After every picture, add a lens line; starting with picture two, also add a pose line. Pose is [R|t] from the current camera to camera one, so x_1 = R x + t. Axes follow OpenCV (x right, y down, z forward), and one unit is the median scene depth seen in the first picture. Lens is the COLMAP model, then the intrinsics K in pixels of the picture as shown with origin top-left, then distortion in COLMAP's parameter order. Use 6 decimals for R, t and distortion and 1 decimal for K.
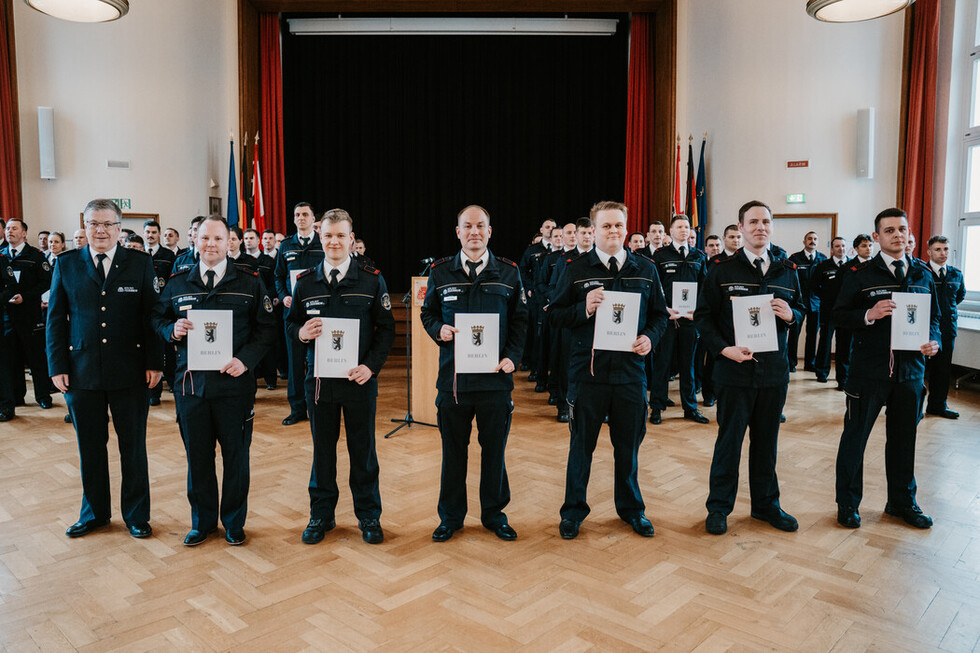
lens RADIAL K [[725.0, 0, 440.3], [0, 725.0, 334.7], [0, 0, 1]] dist [-0.054898, 0.052638]
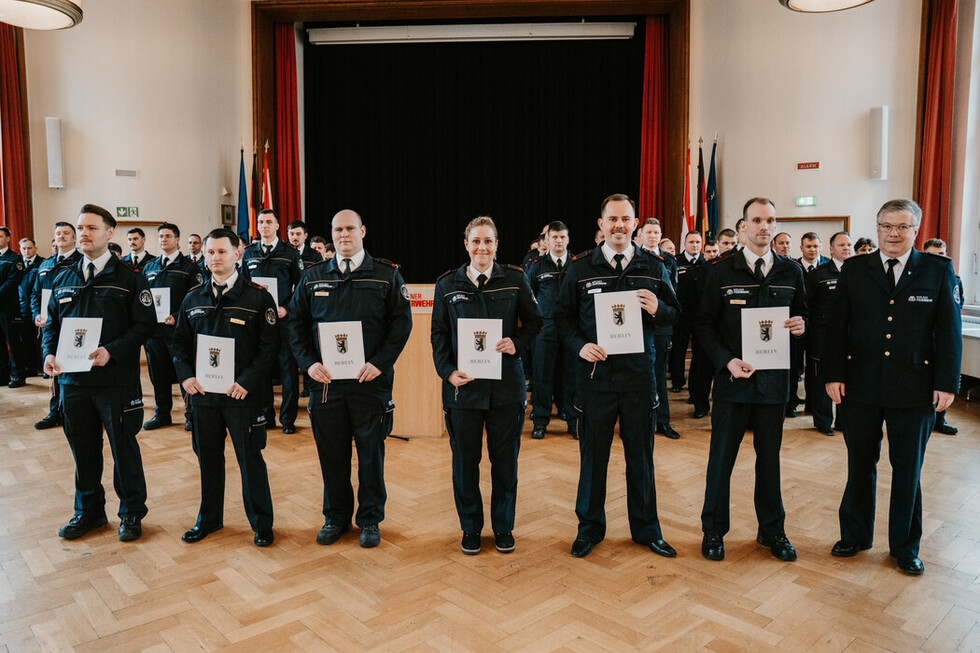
lens RADIAL K [[693.0, 0, 487.0], [0, 693.0, 334.7], [0, 0, 1]] dist [-0.047559, 0.041626]
pose [[0.998030, 0.004567, -0.062573, 0.267223], [-0.004797, 0.999982, -0.003516, -0.012727], [0.062555, 0.003809, 0.998034, 0.116409]]
